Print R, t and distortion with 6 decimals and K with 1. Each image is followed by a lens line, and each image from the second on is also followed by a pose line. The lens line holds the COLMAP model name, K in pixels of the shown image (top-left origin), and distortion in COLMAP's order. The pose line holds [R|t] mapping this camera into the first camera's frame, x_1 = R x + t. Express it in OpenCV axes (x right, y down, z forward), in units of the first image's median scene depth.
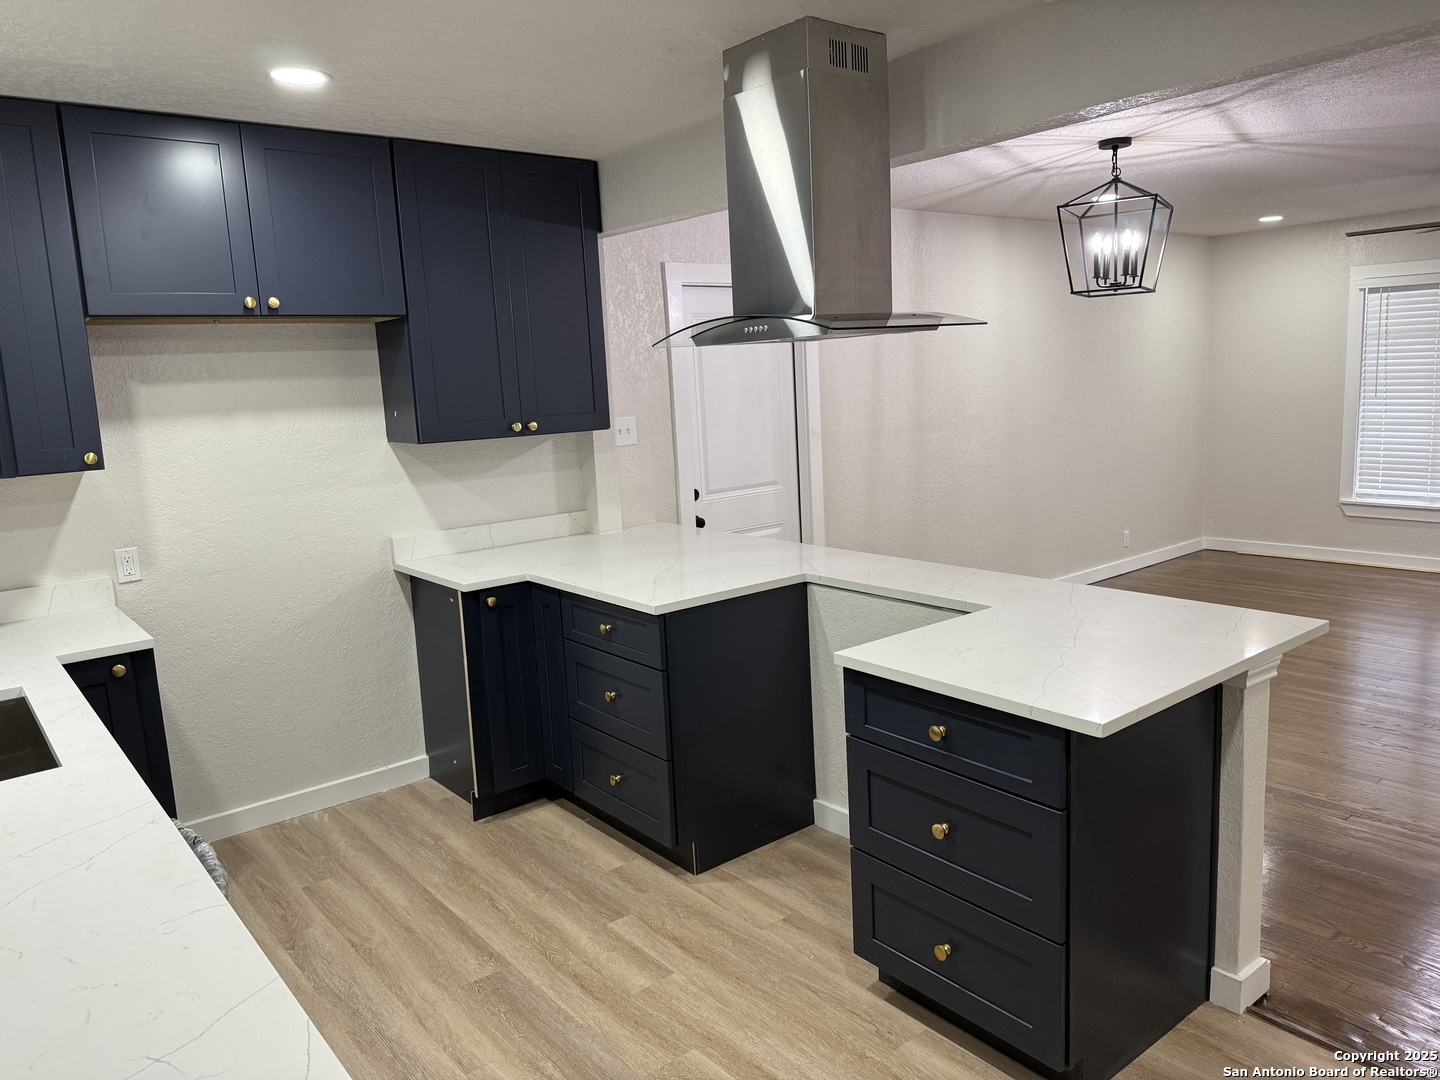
lens RADIAL K [[1005.4, 0, 720.5], [0, 1005.4, 542.3], [0, 0, 1]] dist [0.079414, -0.099369]
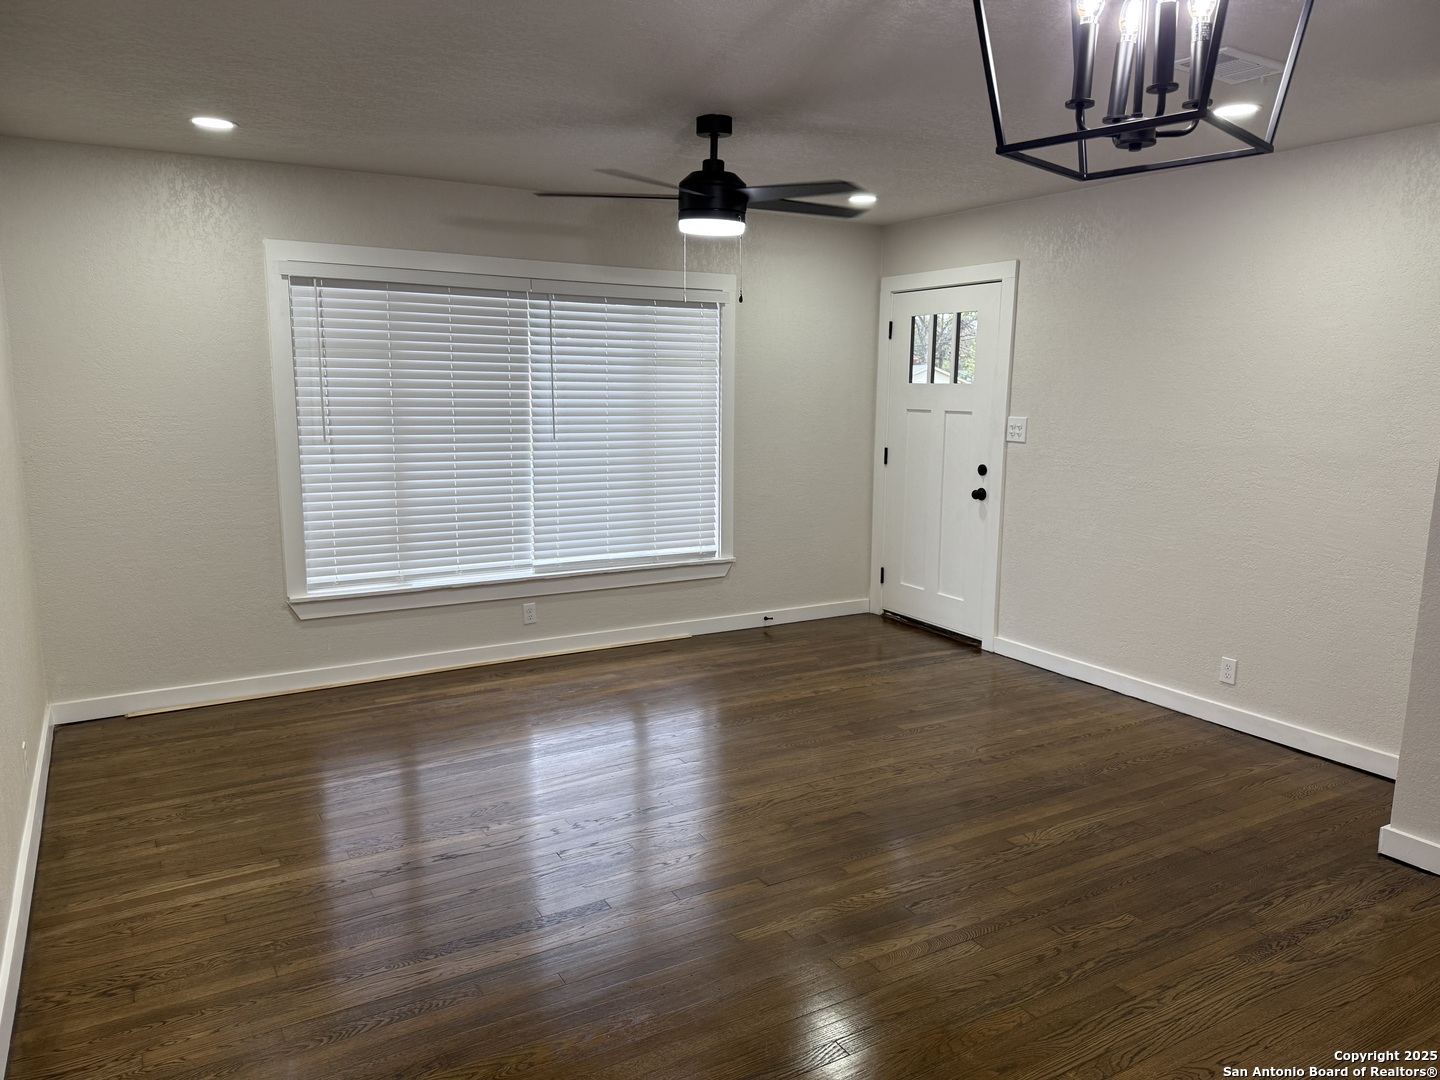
lens RADIAL K [[1005.4, 0, 722.1], [0, 1005.4, 551.3], [0, 0, 1]] dist [0.079414, -0.099369]
pose [[0.152512, -0.121446, 0.980811, 0.023916], [0.143352, 0.984644, 0.099630, -0.172270], [-0.977850, 0.125407, 0.167580, 1.103806]]
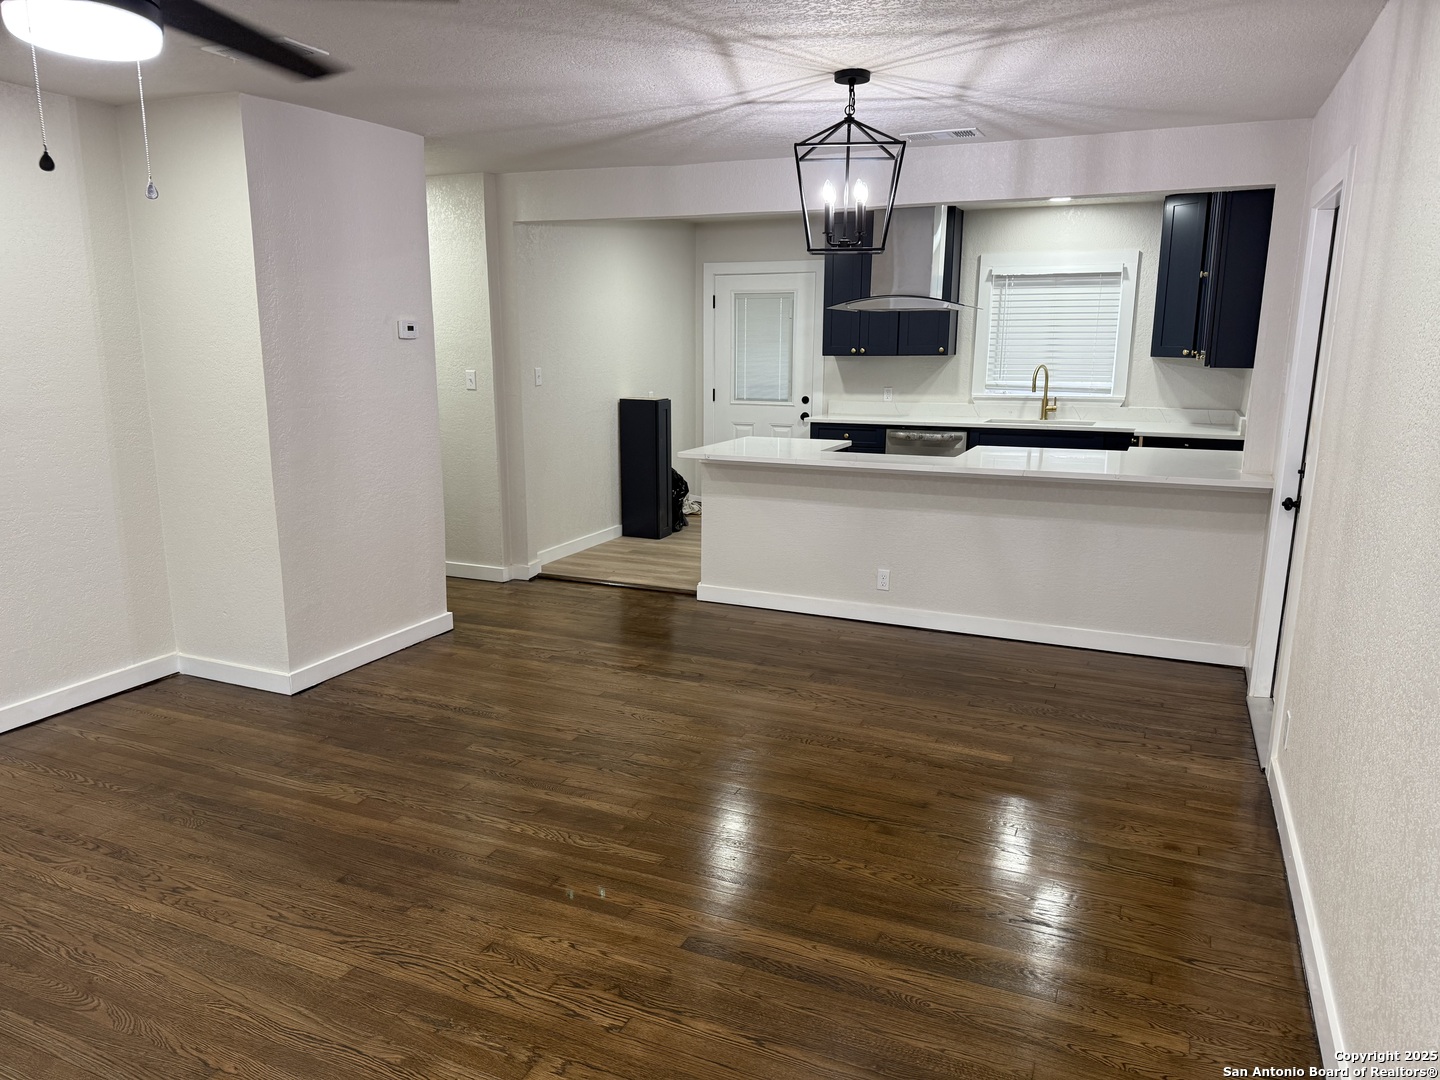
lens RADIAL K [[1005.4, 0, 713.0], [0, 1005.4, 546.3], [0, 0, 1]] dist [0.079414, -0.099369]
pose [[-0.892628, 0.137257, -0.429391, 0.909762], [-0.032696, 0.930298, 0.365345, -0.328970], [0.449607, 0.340156, -0.825922, 1.783572]]
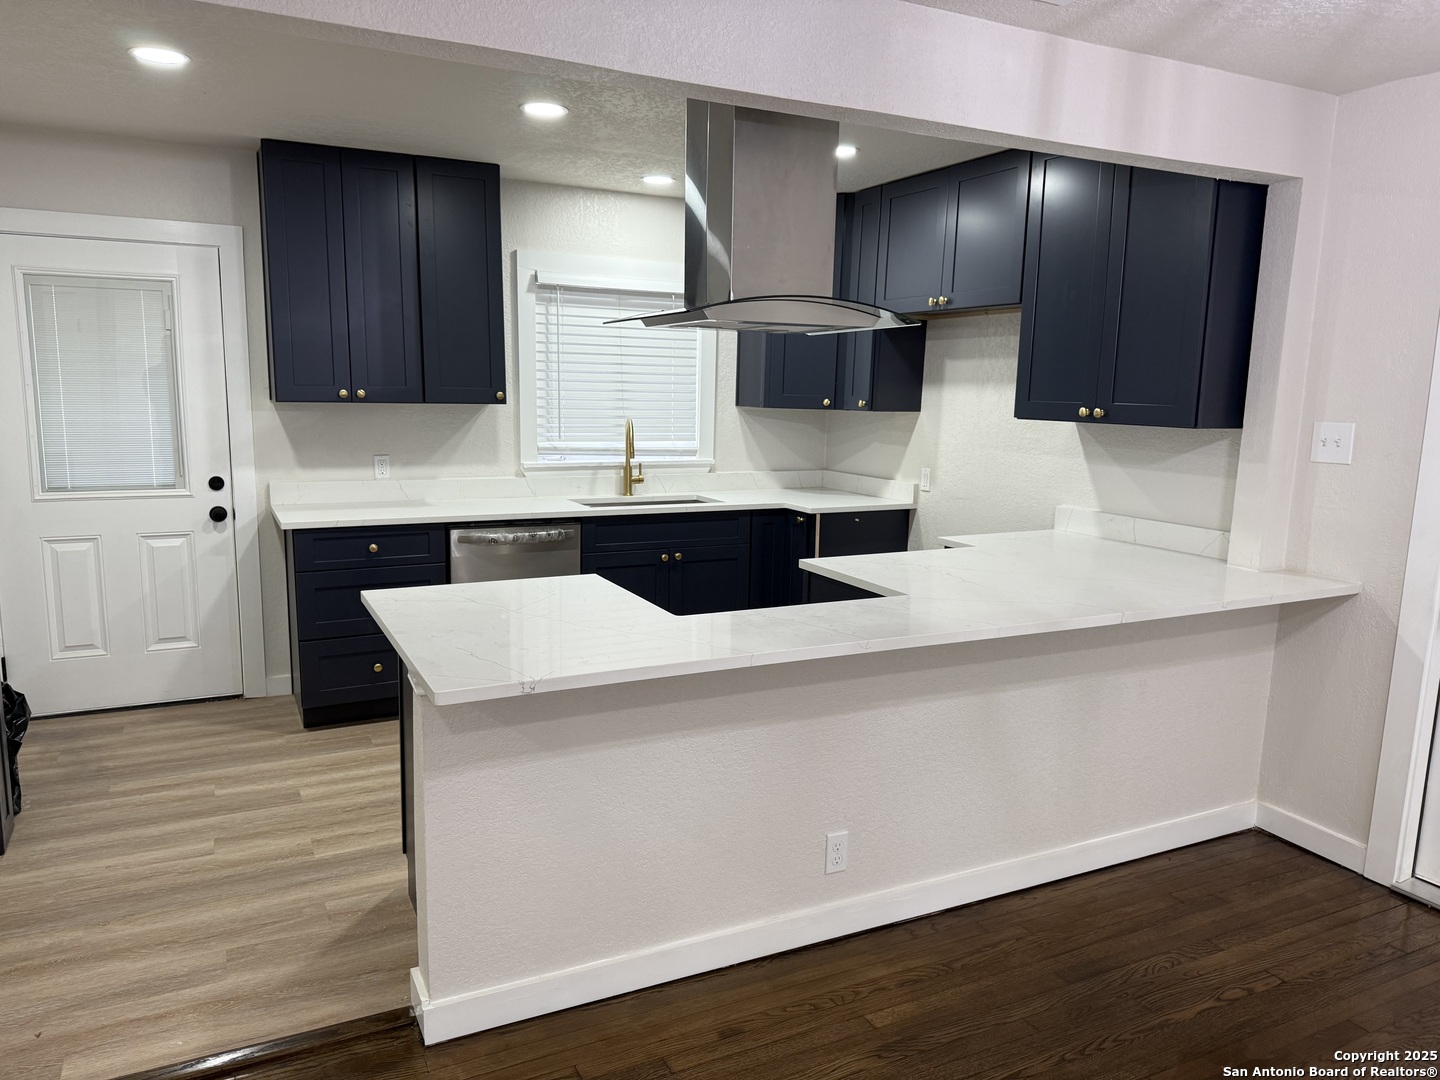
lens RADIAL K [[1005.4, 0, 707.4], [0, 1005.4, 550.9], [0, 0, 1]] dist [0.079414, -0.099369]
pose [[-0.222634, 0.204978, -0.953110, 0.769321], [-0.167964, 0.954963, 0.244610, -0.154257], [0.960324, 0.214547, -0.178179, 0.802160]]
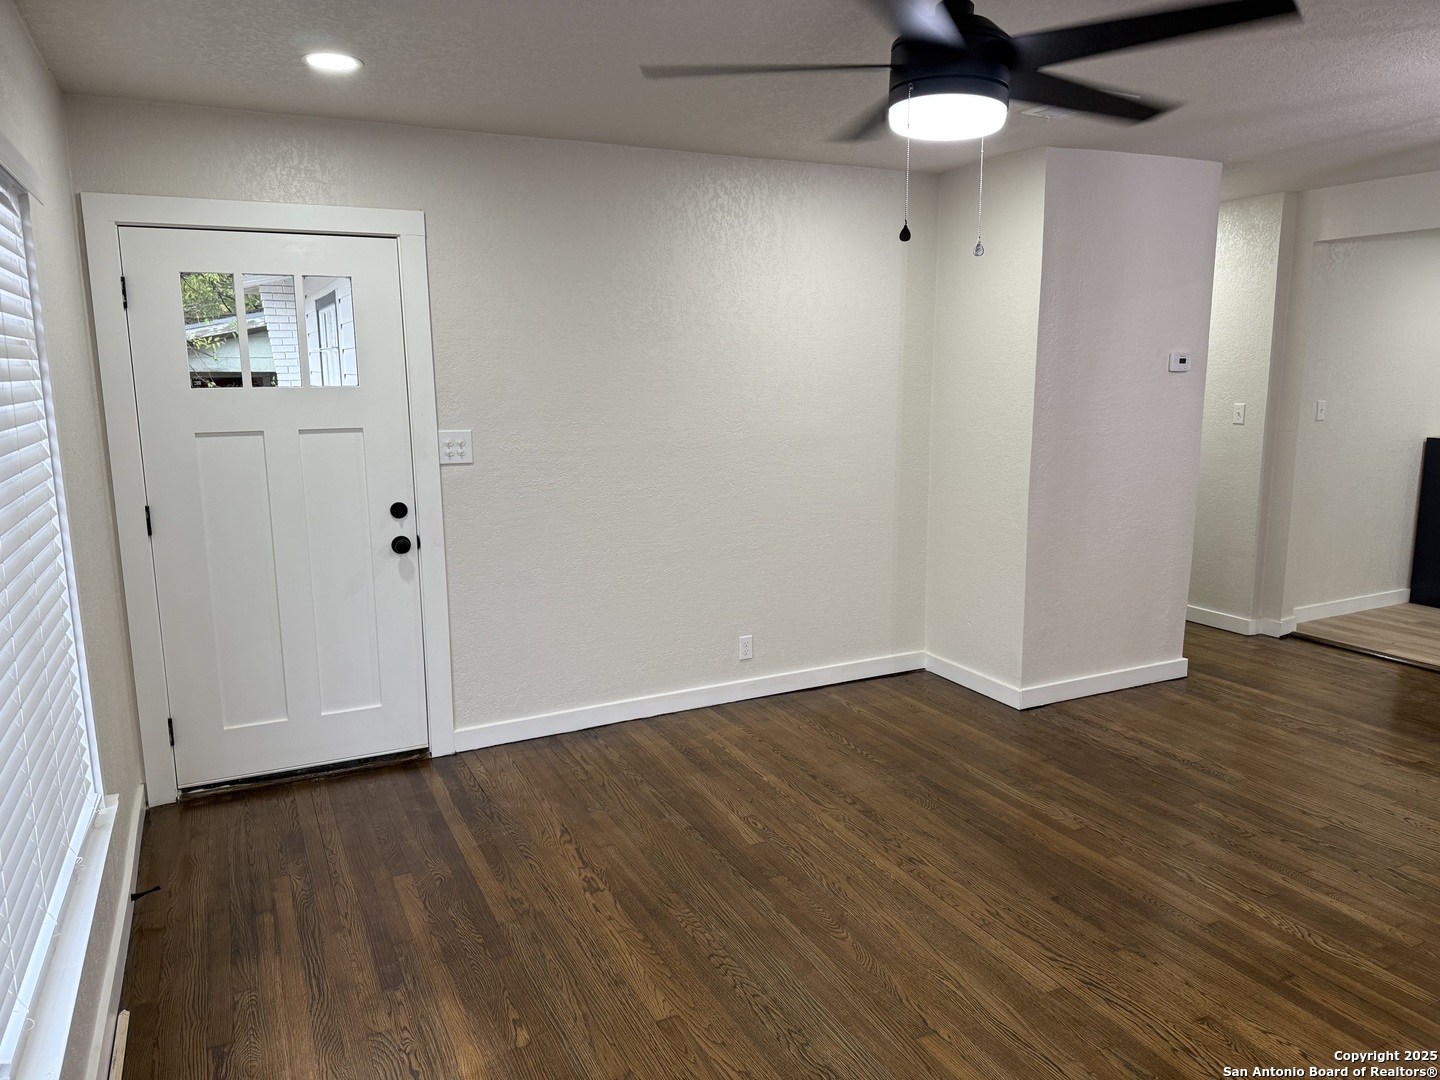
lens RADIAL K [[1005.4, 0, 725.9], [0, 1005.4, 542.6], [0, 0, 1]] dist [0.079414, -0.099369]
pose [[-0.974395, 0.018975, 0.224041, 0.929165], [0.090509, 0.945237, 0.313585, -0.334915], [-0.205821, 0.325833, -0.922751, 1.796855]]
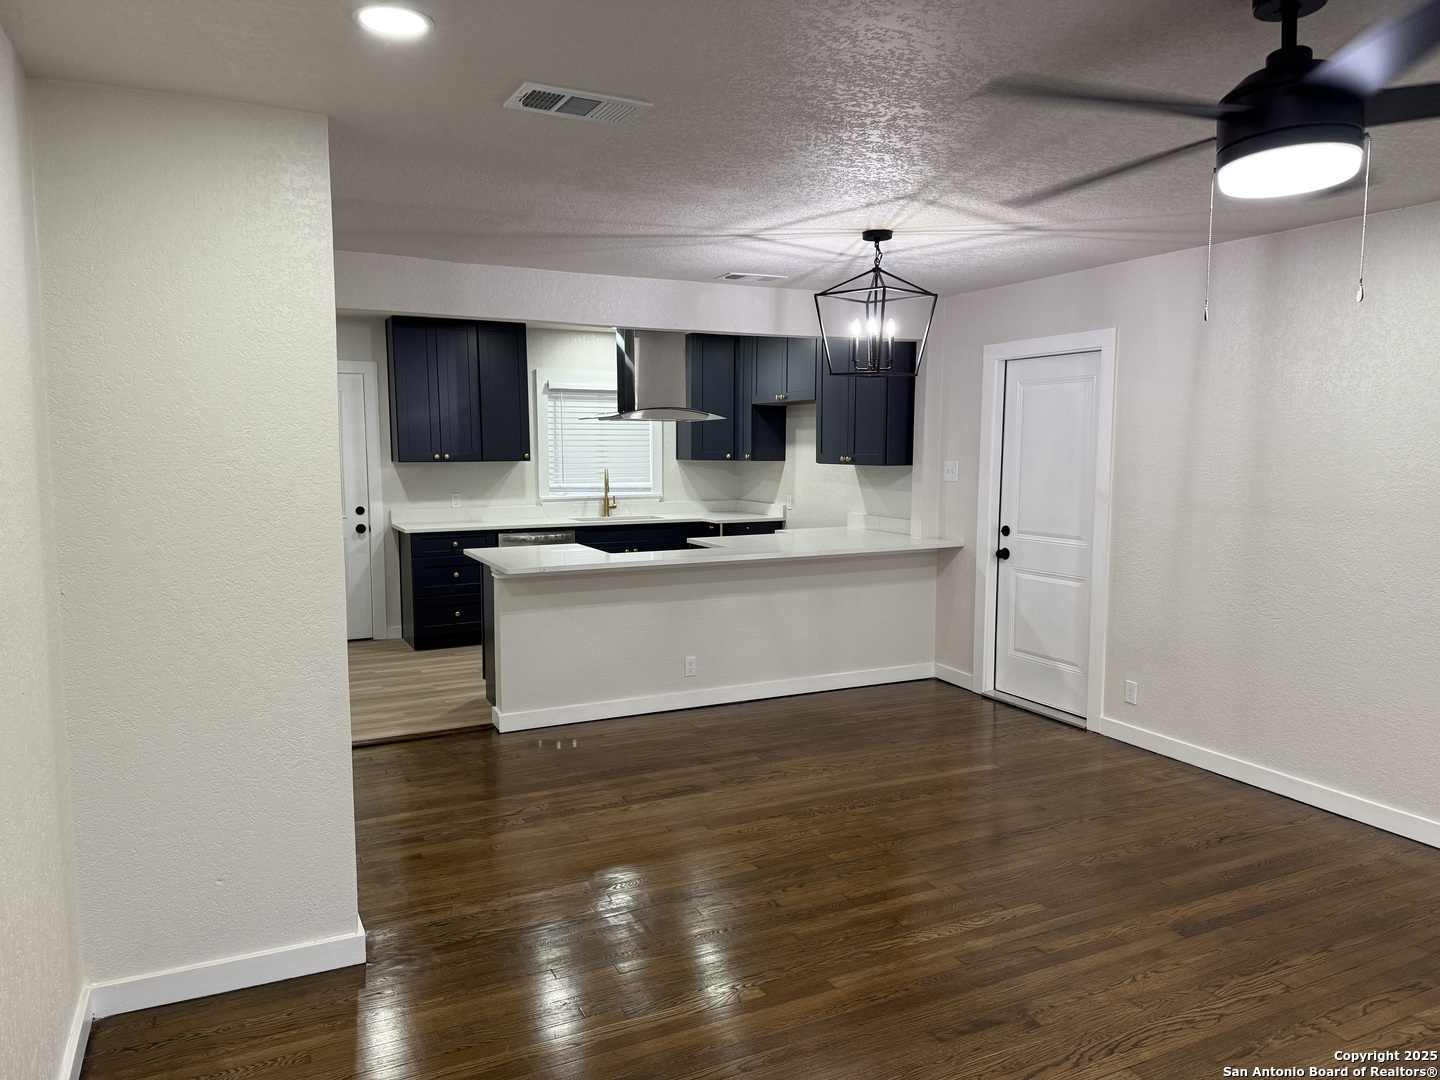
lens RADIAL K [[1005.4, 0, 720.6], [0, 1005.4, 538.6], [0, 0, 1]] dist [0.079414, -0.099369]
pose [[-0.226209, 0.142823, -0.963551, 1.472597], [-0.147682, 0.972729, 0.178854, -0.246258], [0.962818, 0.182757, -0.198948, 1.096457]]
